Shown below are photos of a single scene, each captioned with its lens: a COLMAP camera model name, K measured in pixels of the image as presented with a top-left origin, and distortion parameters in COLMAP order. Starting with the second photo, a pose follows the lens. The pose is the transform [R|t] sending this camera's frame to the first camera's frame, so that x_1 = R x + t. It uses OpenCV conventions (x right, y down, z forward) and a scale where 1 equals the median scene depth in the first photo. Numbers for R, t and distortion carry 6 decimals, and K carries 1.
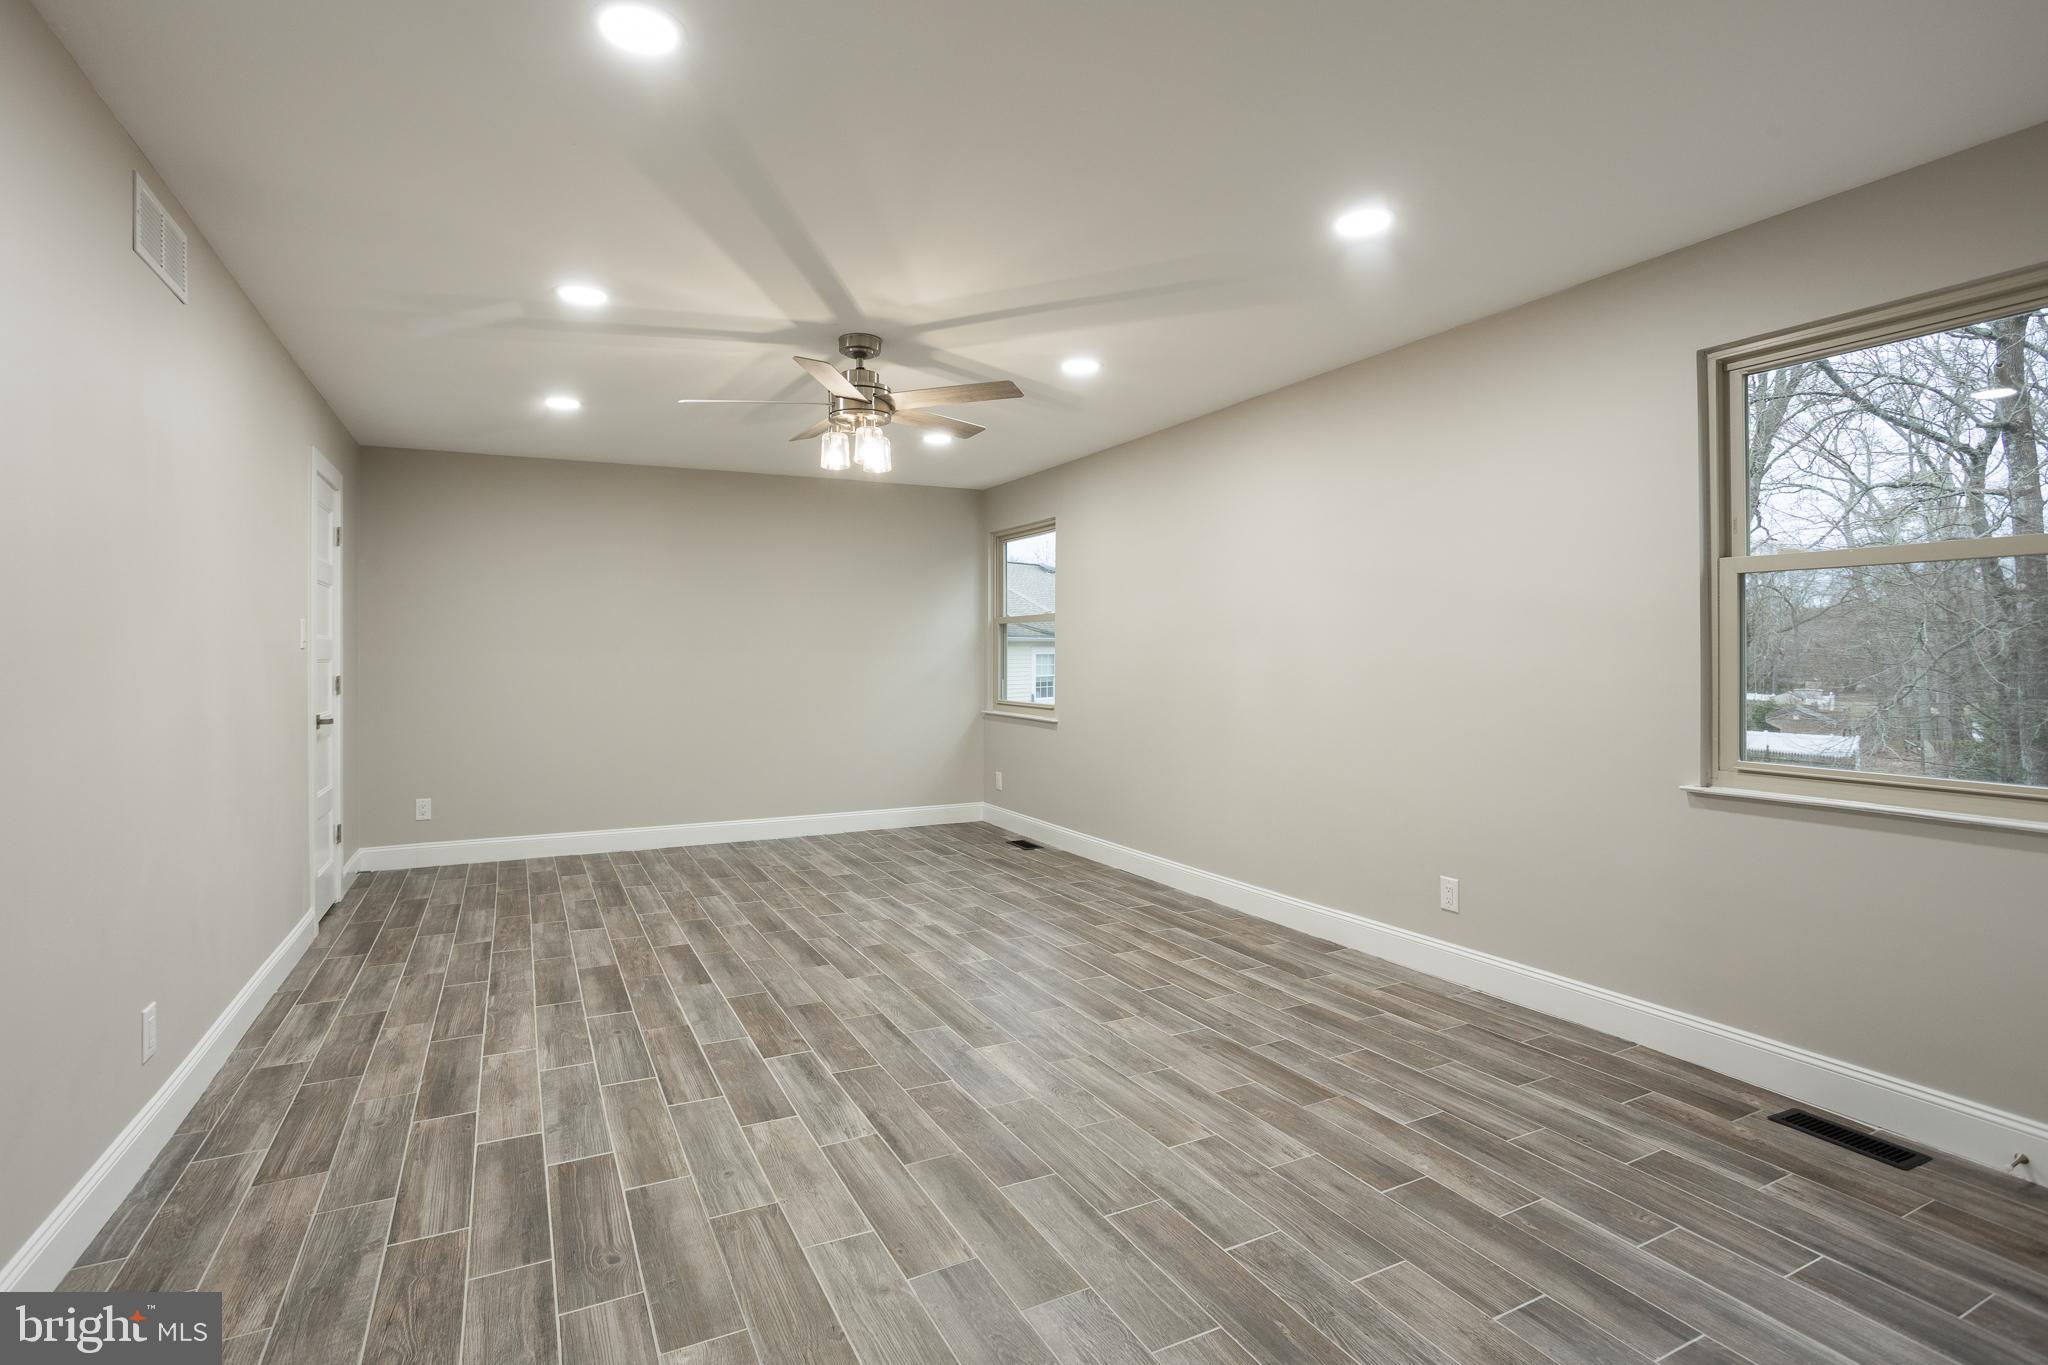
lens RADIAL K [[994.5, 0, 1025.1], [0, 994.5, 678.3], [0, 0, 1]] dist [-0.039363, 0.010827]
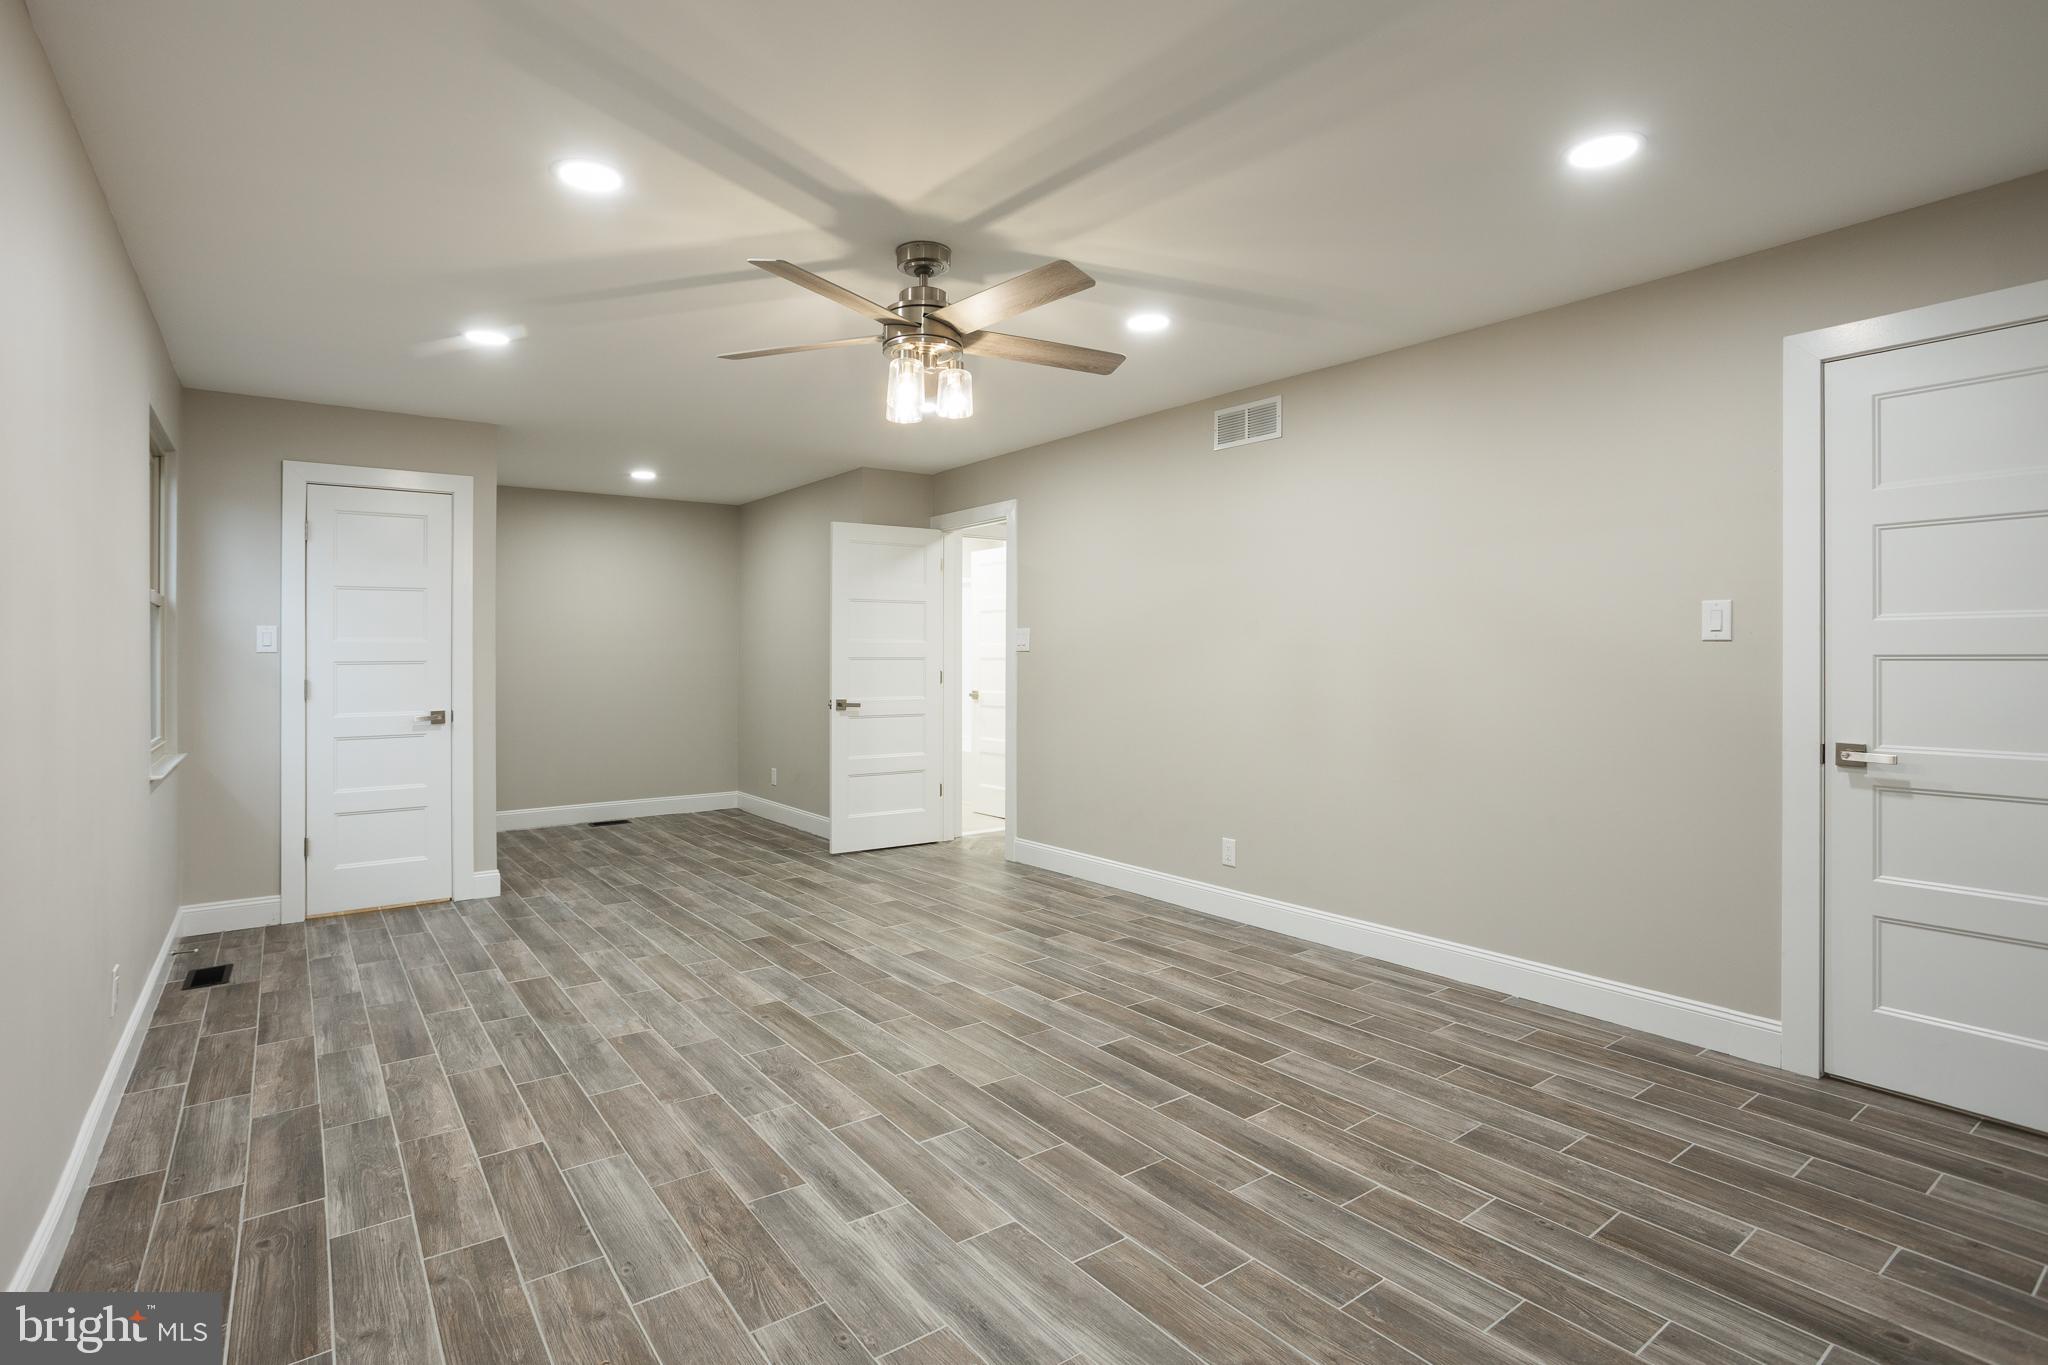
lens RADIAL K [[994.5, 0, 1039.7], [0, 994.5, 632.4], [0, 0, 1]] dist [-0.039363, 0.010827]
pose [[-0.983351, 0.005683, -0.181626, -0.132907], [0.006695, 0.999965, -0.004957, -0.044922], [0.181591, -0.006091, -0.983355, 2.048015]]
